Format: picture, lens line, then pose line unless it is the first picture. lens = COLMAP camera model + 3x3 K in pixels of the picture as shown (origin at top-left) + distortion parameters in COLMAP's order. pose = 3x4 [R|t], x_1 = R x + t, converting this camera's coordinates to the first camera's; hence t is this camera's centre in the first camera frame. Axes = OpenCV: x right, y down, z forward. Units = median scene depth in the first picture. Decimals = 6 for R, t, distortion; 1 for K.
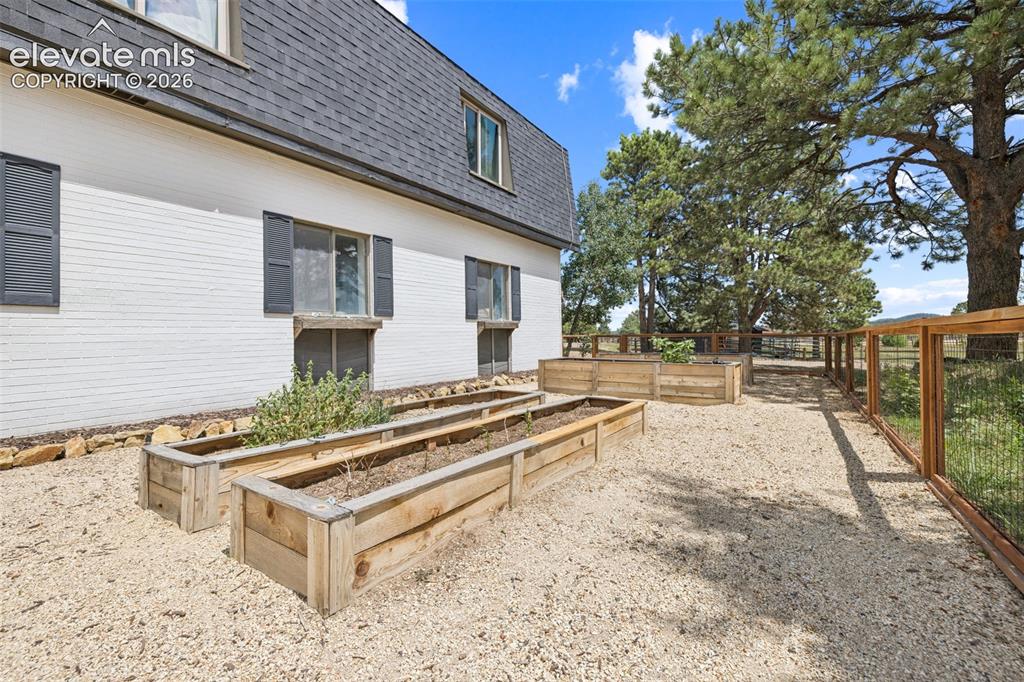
lens RADIAL K [[441.5, 0, 511.4], [0, 441.5, 335.7], [0, 0, 1]] dist [-0.000688, -0.000022]
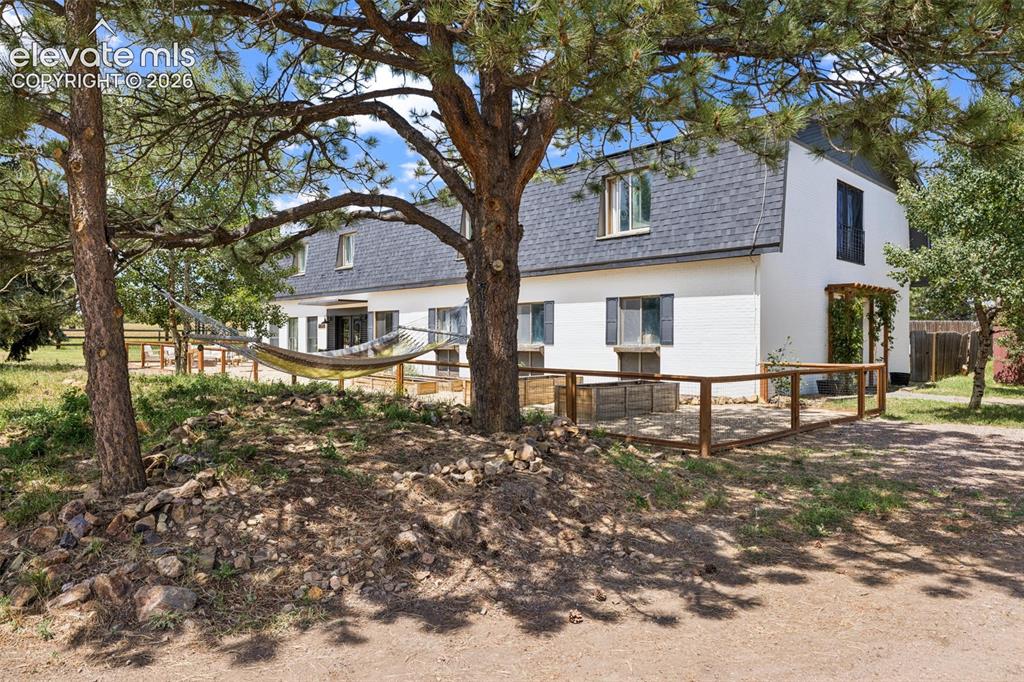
lens RADIAL K [[669.4, 0, 511.7], [0, 669.4, 341.2], [0, 0, 1]] dist [0.000359, 0.000001]
pose [[-0.214368, 0.012485, -0.976673, 1.955513], [0.001844, 0.999922, 0.012378, -0.074943], [0.976751, 0.000853, -0.214375, 1.155241]]
